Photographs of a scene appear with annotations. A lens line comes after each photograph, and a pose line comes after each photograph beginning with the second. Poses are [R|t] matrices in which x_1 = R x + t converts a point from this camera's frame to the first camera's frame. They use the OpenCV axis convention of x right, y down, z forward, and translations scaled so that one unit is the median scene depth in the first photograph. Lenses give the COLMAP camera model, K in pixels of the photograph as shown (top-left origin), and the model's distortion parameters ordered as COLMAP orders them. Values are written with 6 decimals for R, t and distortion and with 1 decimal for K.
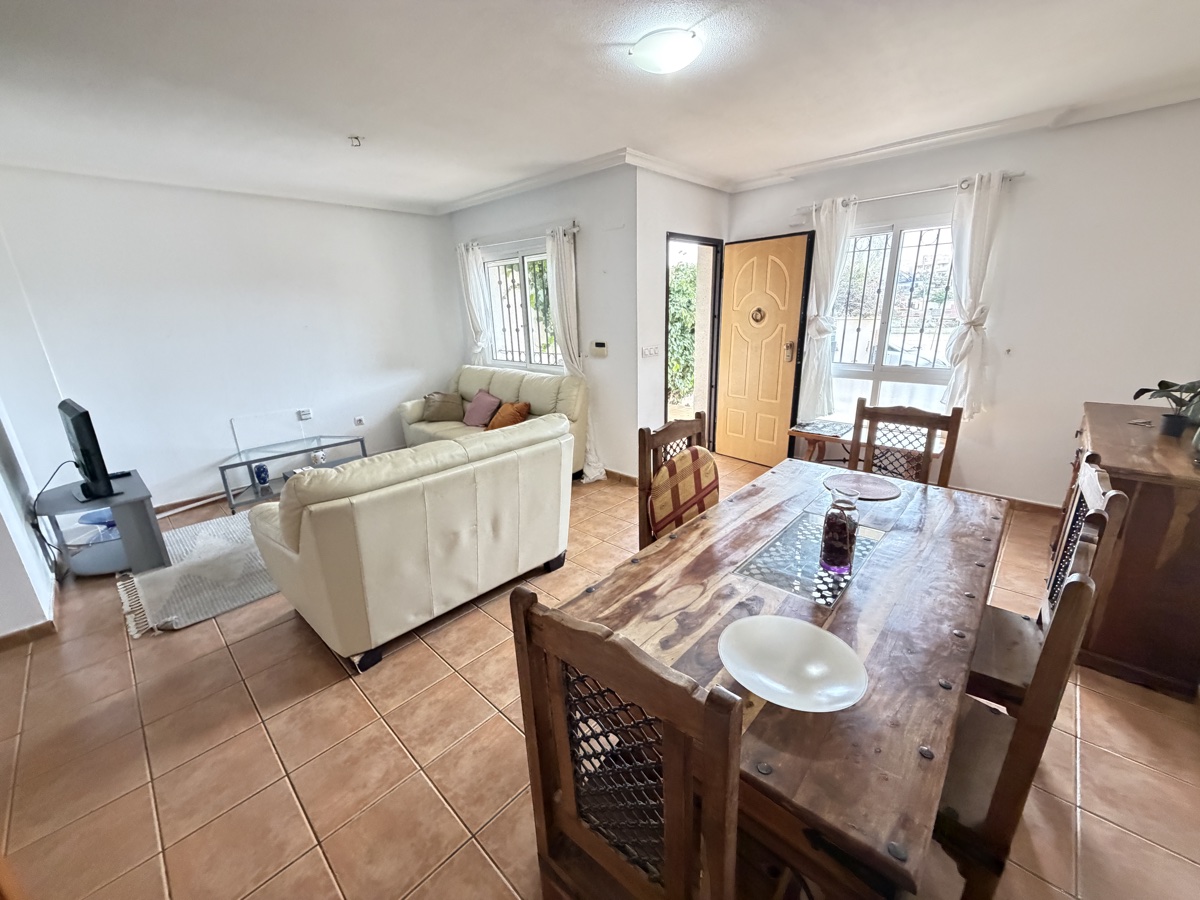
lens RADIAL K [[478.1, 0, 598.4], [0, 478.1, 452.2], [0, 0, 1]] dist [0.000190, -0.000231]
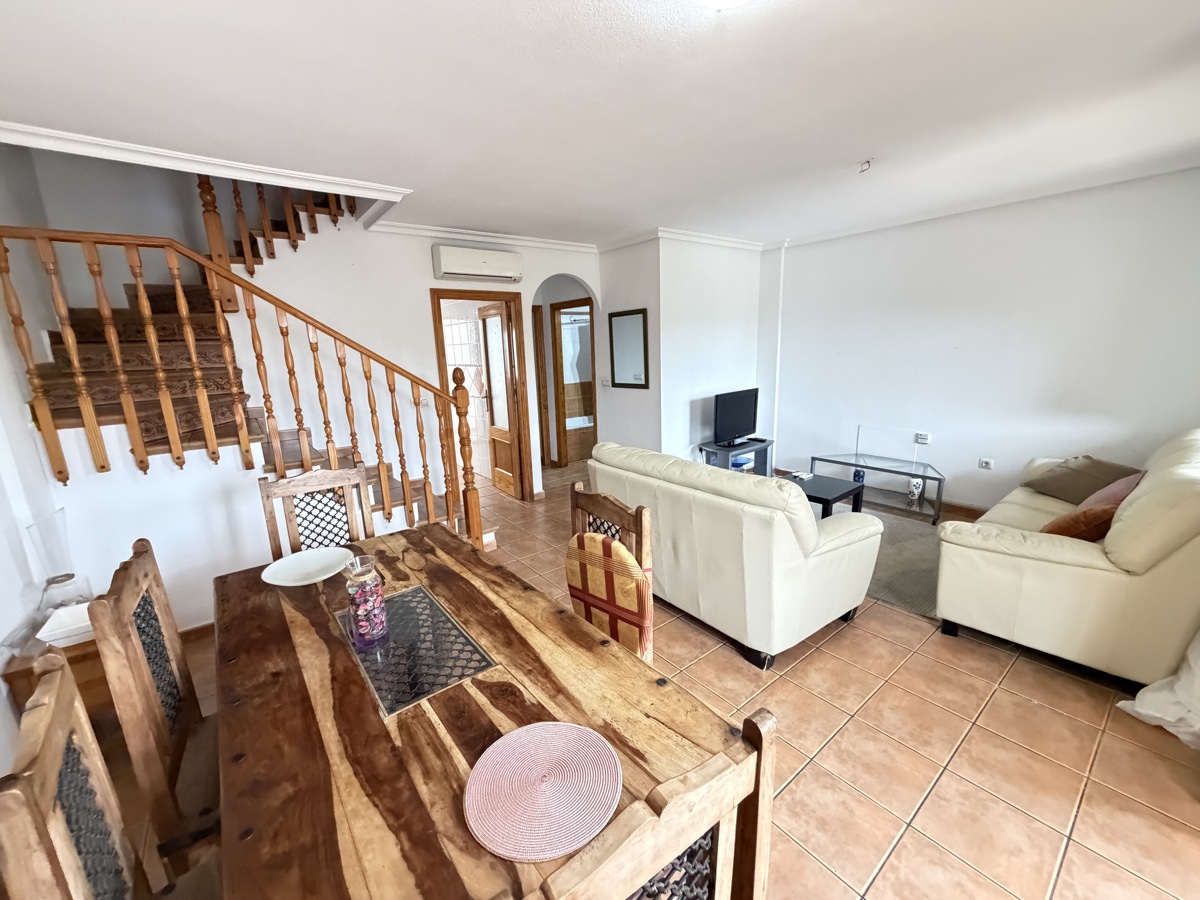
lens RADIAL K [[478.1, 0, 598.4], [0, 478.1, 452.2], [0, 0, 1]] dist [0.000190, -0.000231]
pose [[-0.149306, 0.250652, -0.956494, 0.907825], [-0.252833, 0.925502, 0.281997, -0.354312], [0.955920, 0.283937, -0.074810, 1.017434]]
